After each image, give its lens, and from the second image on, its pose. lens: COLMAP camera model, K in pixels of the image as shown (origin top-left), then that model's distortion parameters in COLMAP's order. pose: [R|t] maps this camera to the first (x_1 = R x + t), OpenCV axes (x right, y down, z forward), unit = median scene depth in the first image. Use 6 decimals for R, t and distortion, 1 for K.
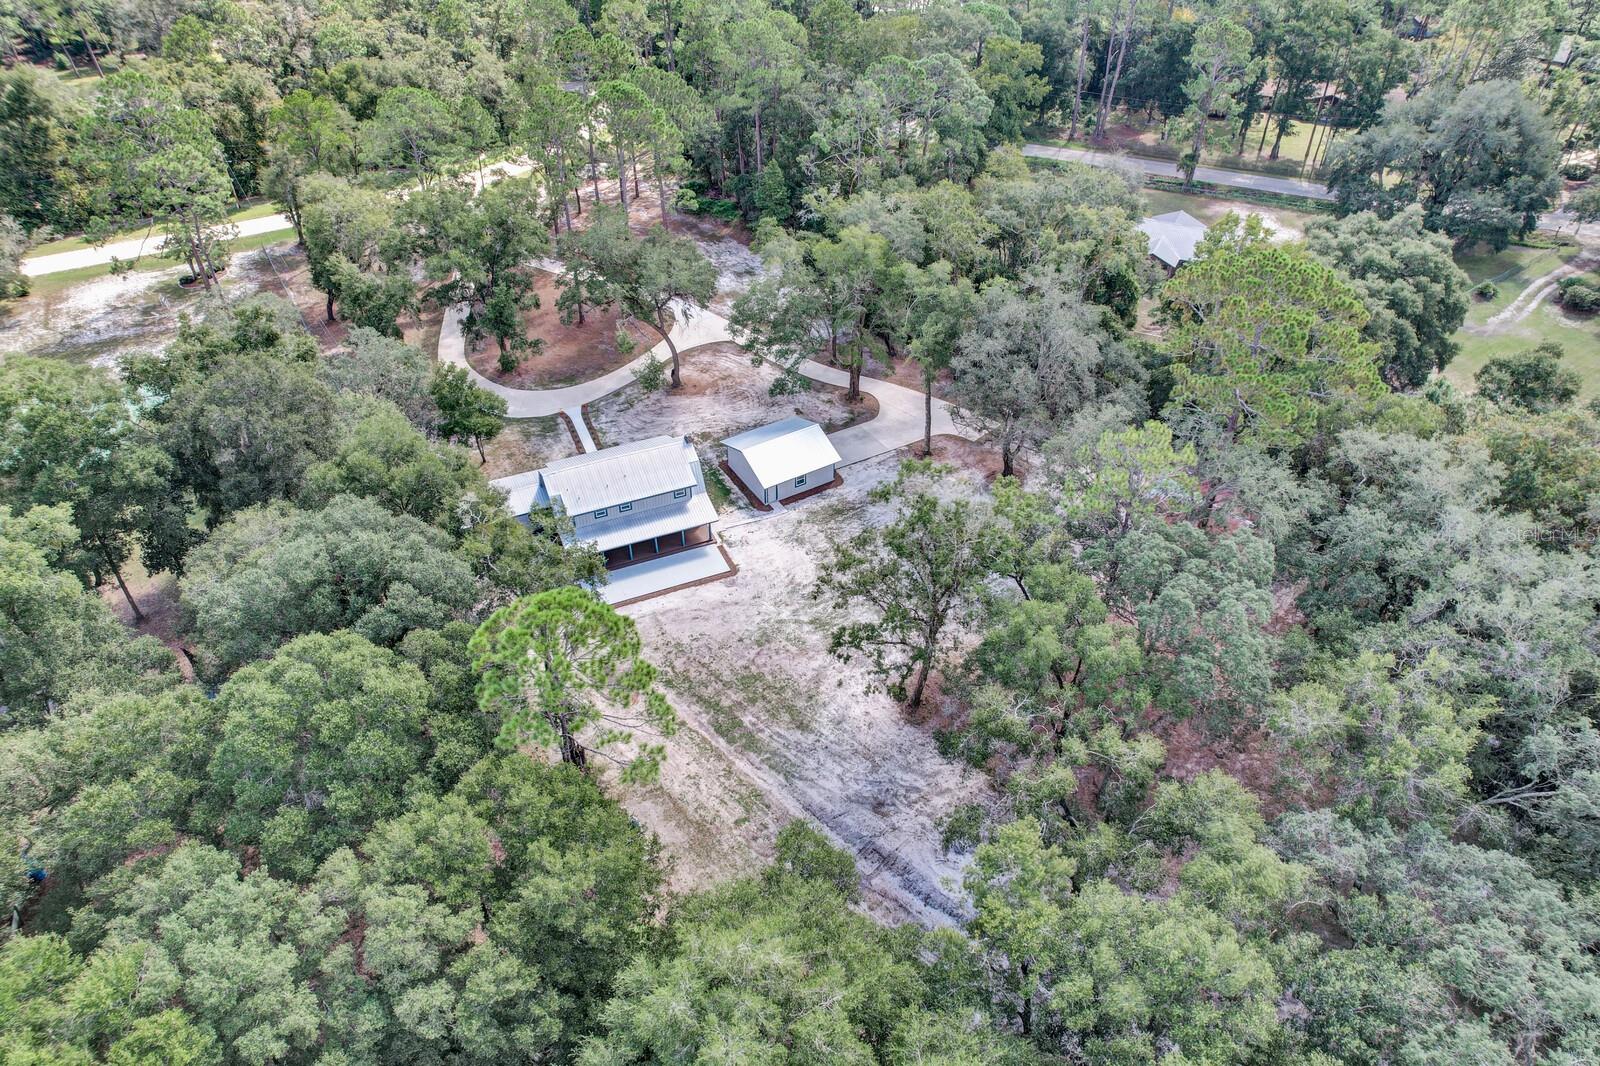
lens RADIAL K [[1022.8, 0, 794.0], [0, 1022.8, 517.0], [0, 0, 1]] dist [-0.079202, 0.072642]
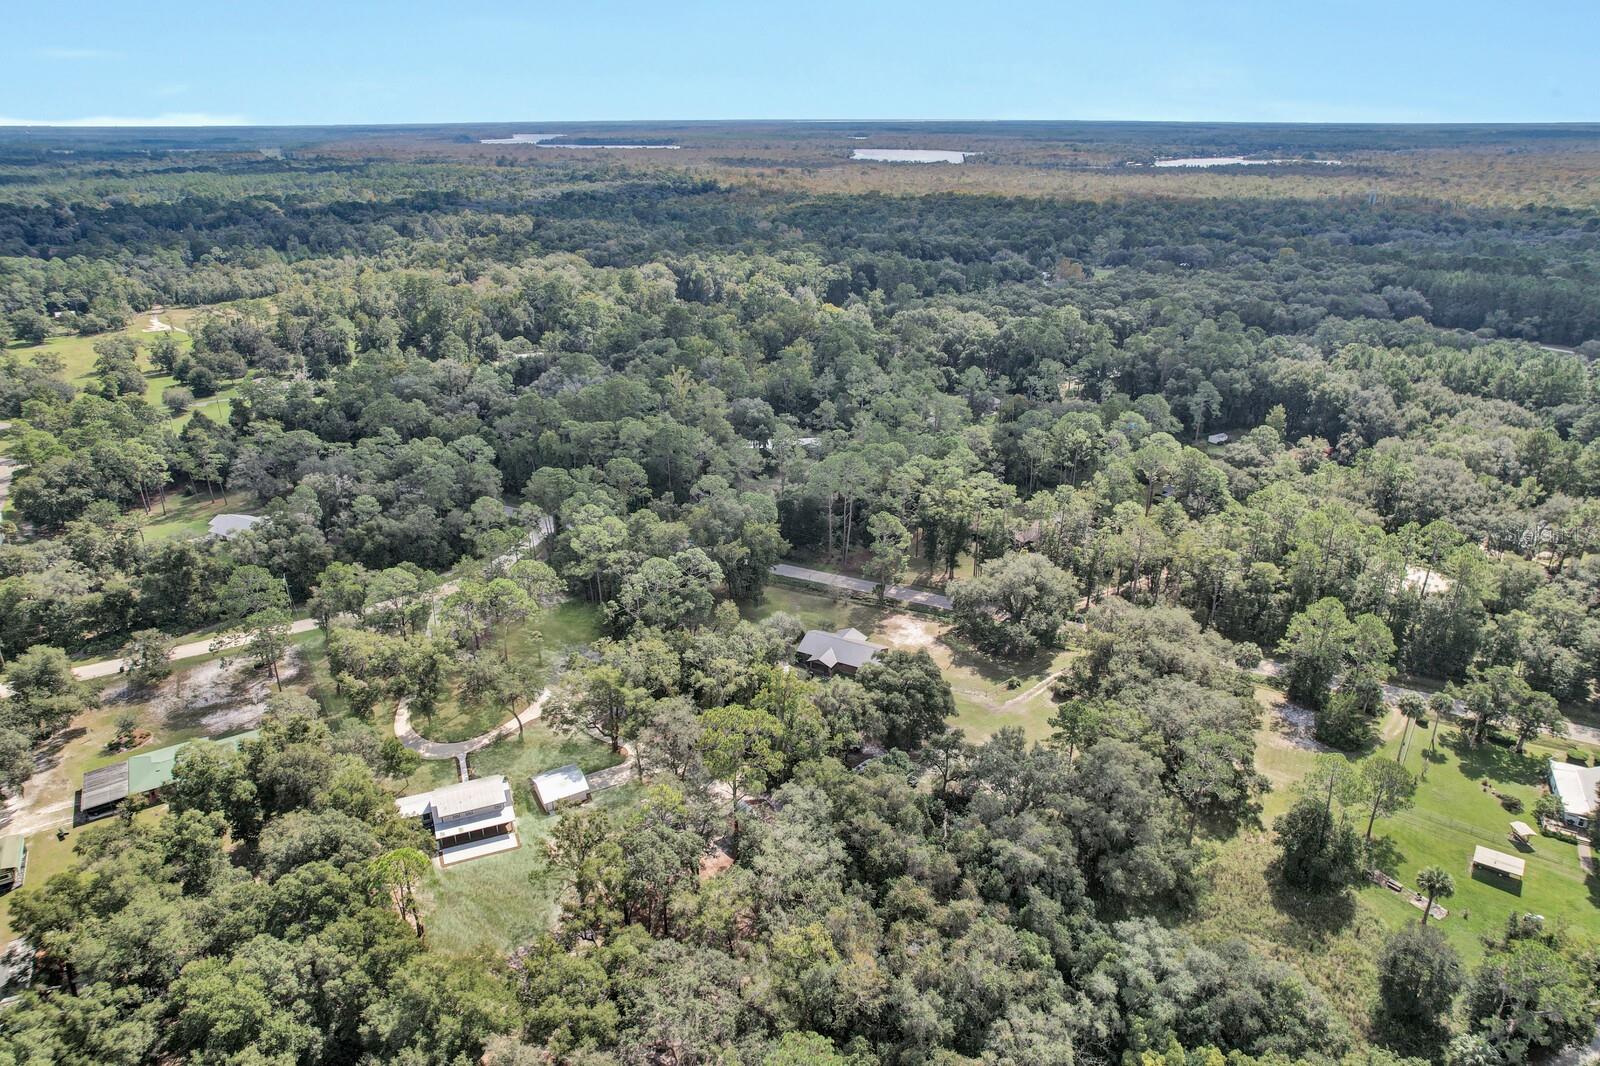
lens RADIAL K [[1022.8, 0, 794.0], [0, 1022.8, 517.0], [0, 0, 1]] dist [-0.079202, 0.072642]
pose [[0.999904, 0.007276, -0.011834, 0.482871], [-0.010235, 0.961845, -0.273404, -0.031046], [0.009393, 0.273499, 0.961826, -1.050229]]
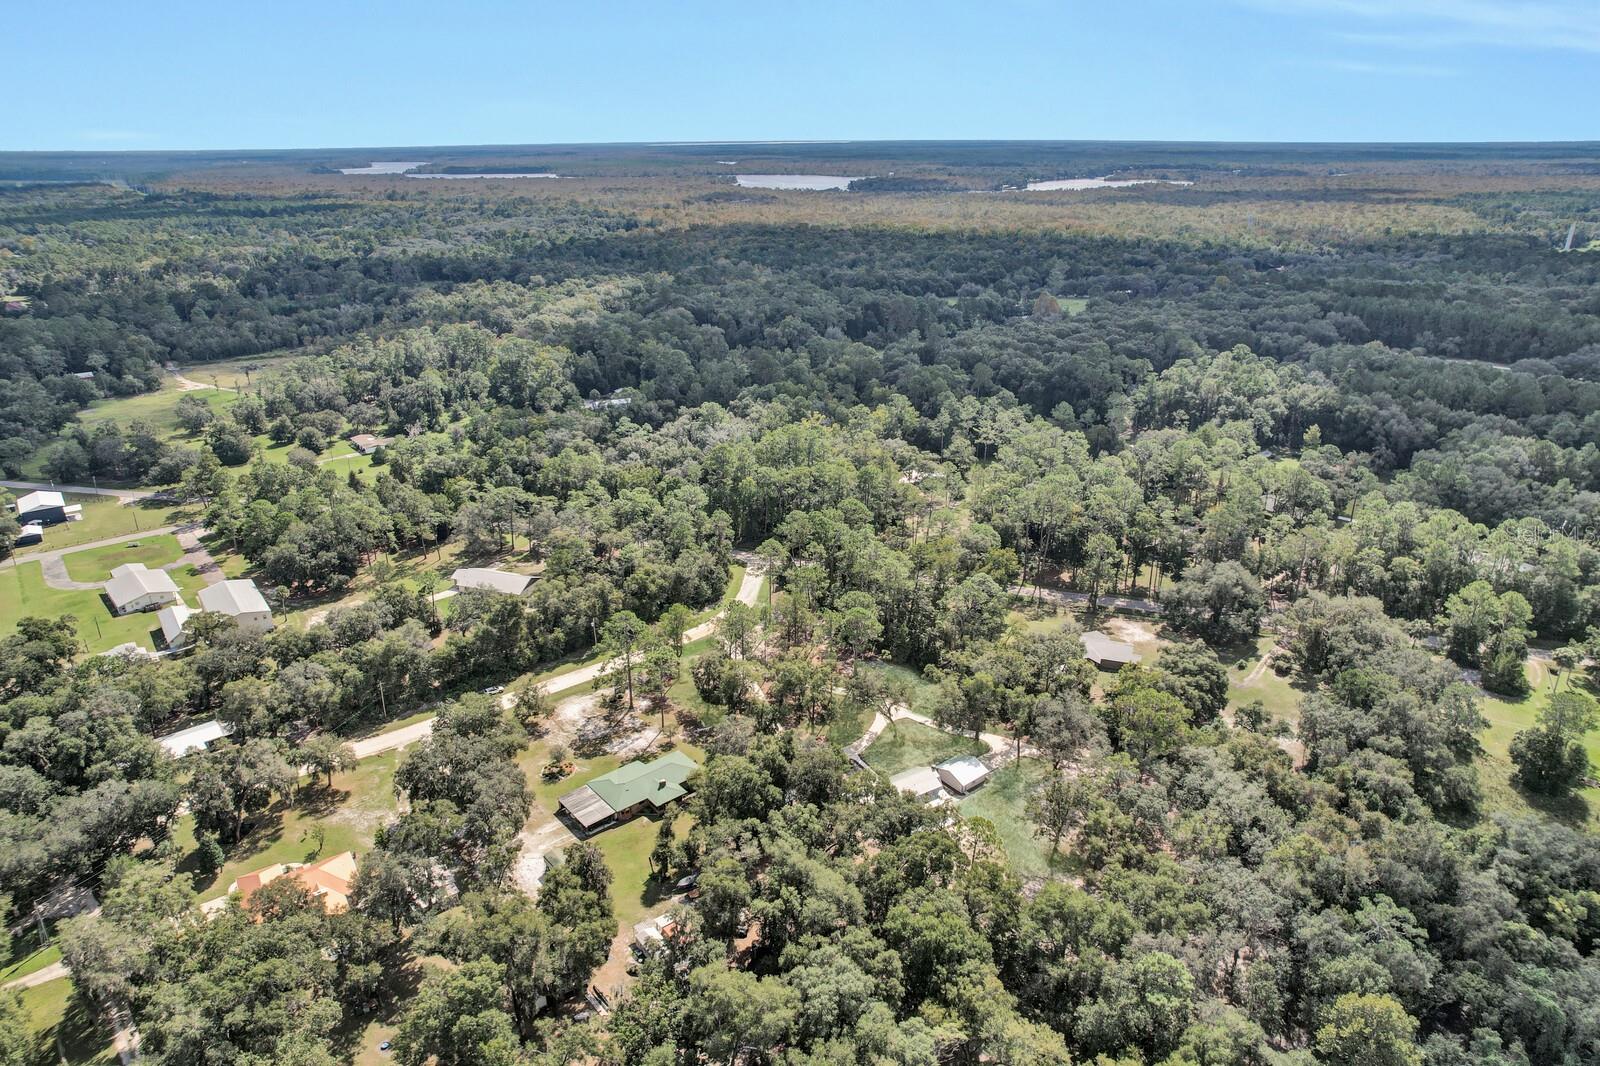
lens RADIAL K [[1022.8, 0, 794.0], [0, 1022.8, 517.0], [0, 0, 1]] dist [-0.079202, 0.072642]
pose [[0.992173, -0.045564, 0.116264, -0.697566], [0.077488, 0.954765, -0.287087, 0.023509], [-0.097924, 0.293849, 0.950823, -1.481418]]
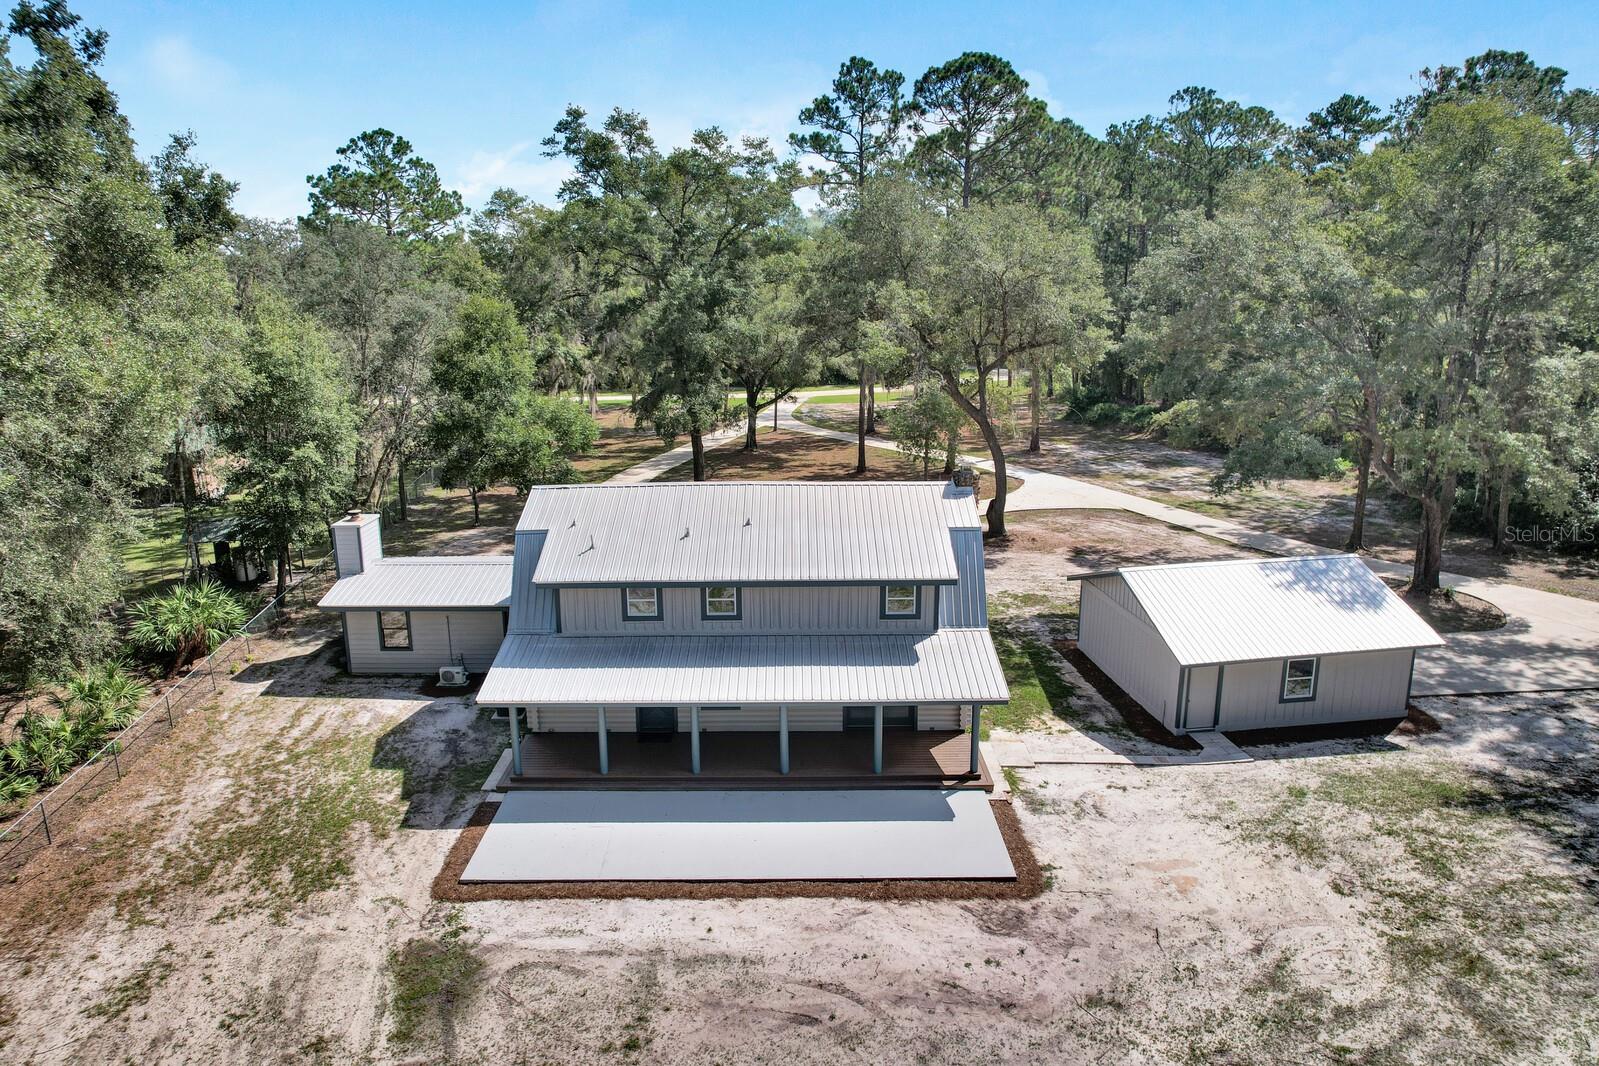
lens RADIAL K [[1035.1, 0, 803.4], [0, 1035.1, 515.7], [0, 0, 1]] dist [-0.041041, 0.001174]
pose [[0.921709, 0.106234, -0.373052, -0.023921], [-0.249328, 0.899015, -0.360010, 0.073616], [0.297134, 0.424836, 0.855117, 0.697238]]
